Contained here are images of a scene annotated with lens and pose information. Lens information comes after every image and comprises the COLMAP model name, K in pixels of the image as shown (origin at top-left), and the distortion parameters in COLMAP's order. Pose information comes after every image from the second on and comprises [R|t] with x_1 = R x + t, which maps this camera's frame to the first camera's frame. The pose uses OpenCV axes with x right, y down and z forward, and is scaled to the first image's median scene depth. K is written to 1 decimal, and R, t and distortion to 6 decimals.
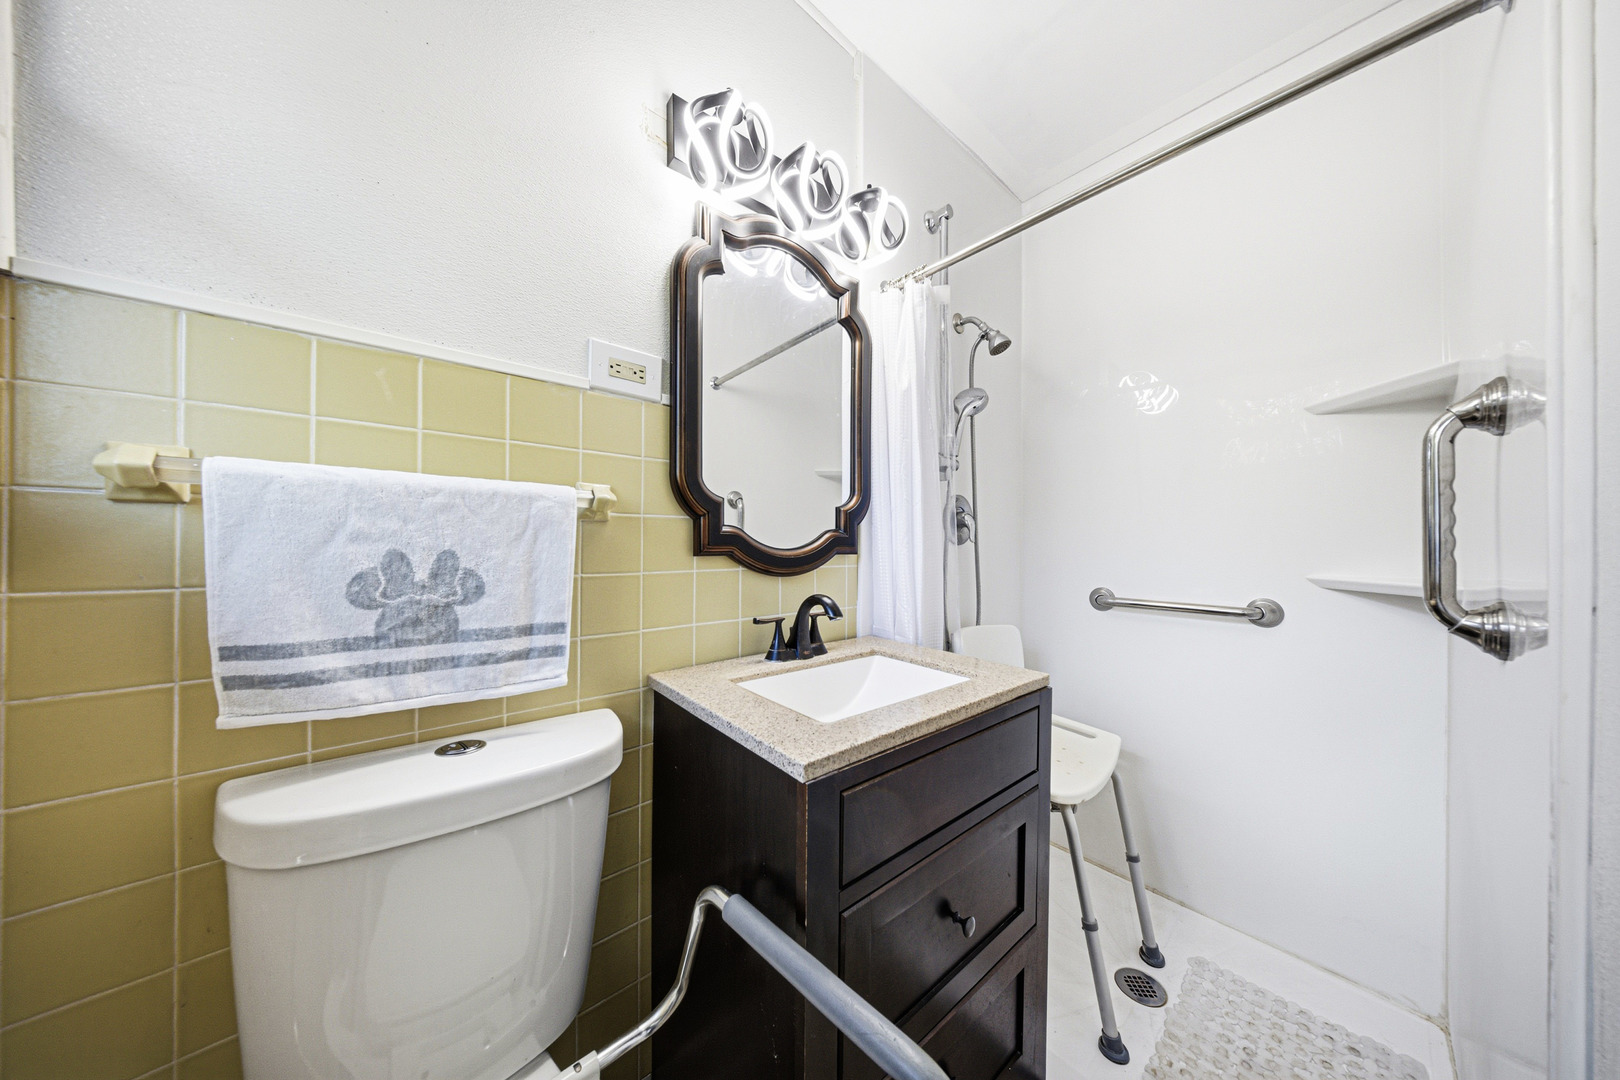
lens RADIAL K [[483.8, 0, 811.1], [0, 483.8, 543.1], [0, 0, 1]] dist [-0.009166, 0.000625]
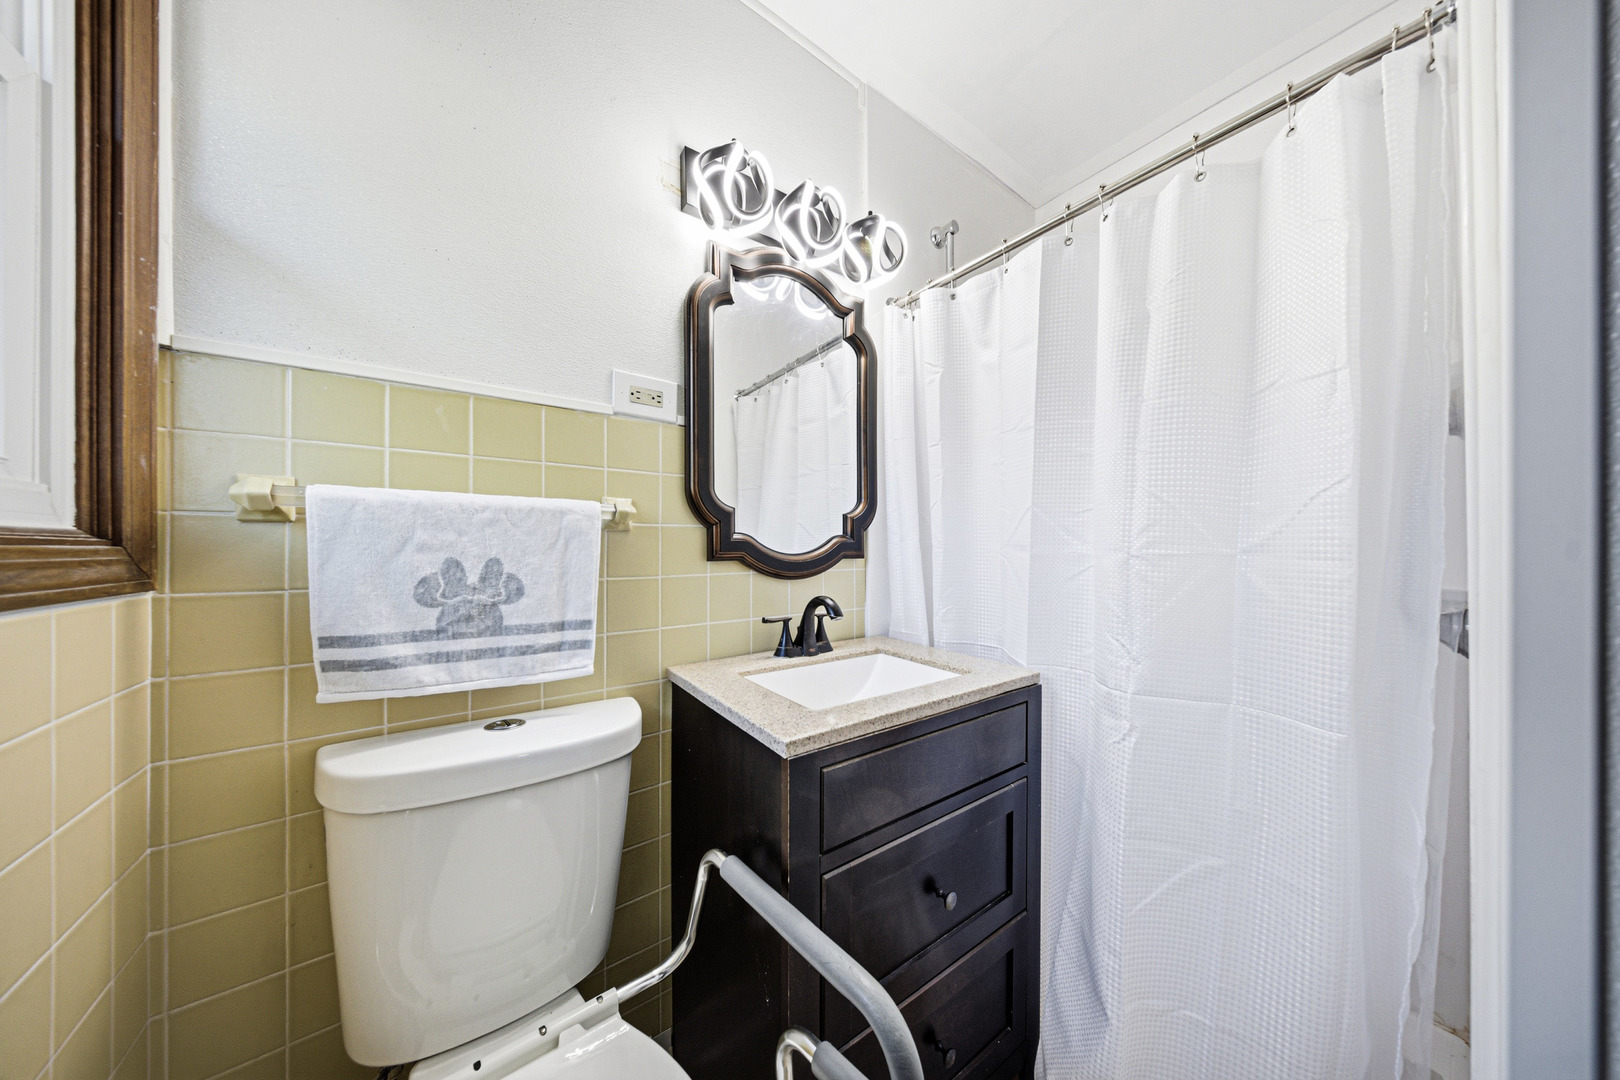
lens RADIAL K [[483.8, 0, 810.1], [0, 483.8, 544.6], [0, 0, 1]] dist [-0.009166, 0.000625]
pose [[0.997187, -0.007603, -0.074572, 0.106675], [0.007378, 0.999967, -0.003296, -0.008196], [0.074594, 0.002736, 0.997210, -0.120785]]
